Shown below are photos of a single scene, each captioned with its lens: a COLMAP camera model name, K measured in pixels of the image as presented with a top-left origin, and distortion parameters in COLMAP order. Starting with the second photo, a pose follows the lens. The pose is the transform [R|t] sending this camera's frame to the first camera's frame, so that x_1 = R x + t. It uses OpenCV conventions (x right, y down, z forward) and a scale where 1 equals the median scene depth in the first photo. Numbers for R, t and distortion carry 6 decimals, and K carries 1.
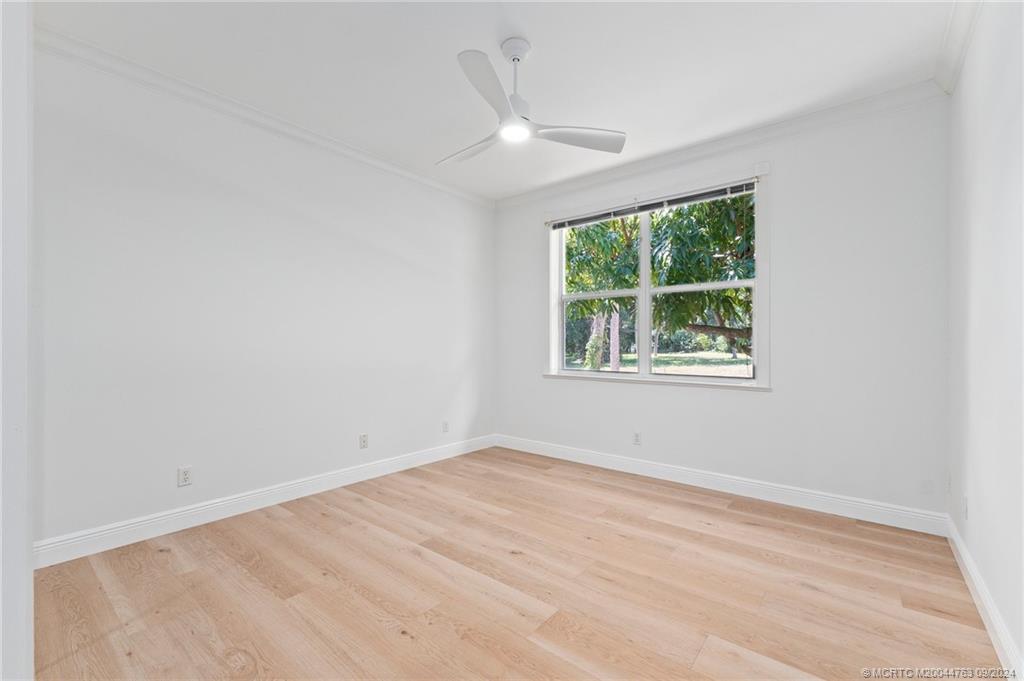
lens RADIAL K [[427.5, 0, 513.9], [0, 427.5, 342.8], [0, 0, 1]] dist [0.001770, -0.000556]
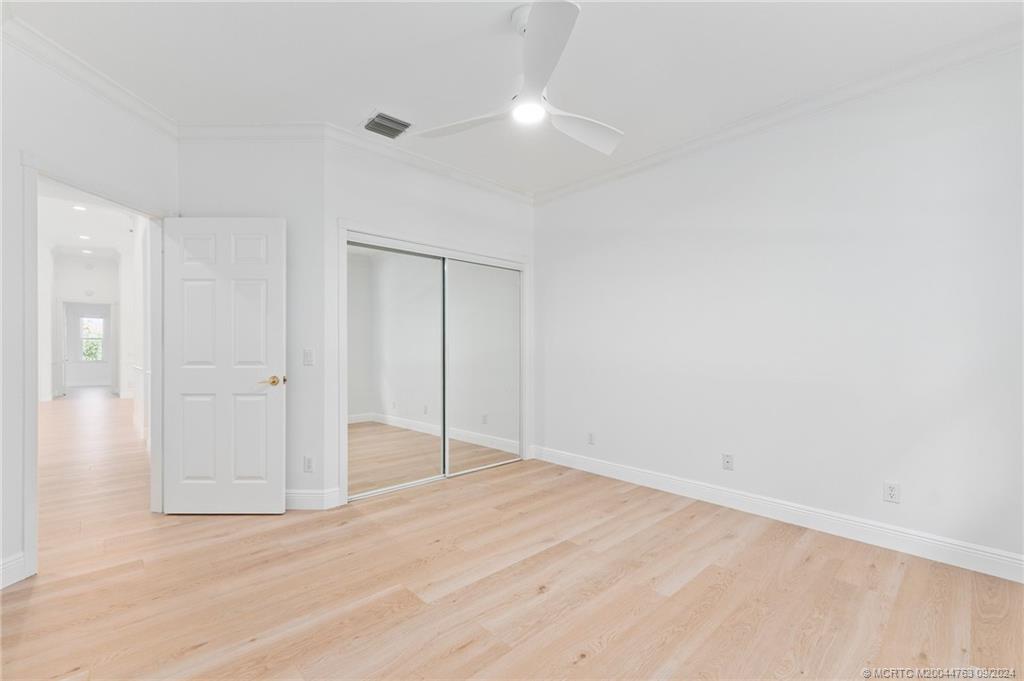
lens RADIAL K [[427.5, 0, 518.5], [0, 427.5, 346.8], [0, 0, 1]] dist [0.001770, -0.000556]
pose [[-0.113647, -0.009629, -0.993475, 0.704343], [0.003708, 0.999942, -0.010116, 0.003424], [0.993514, -0.004833, -0.113605, 0.841097]]
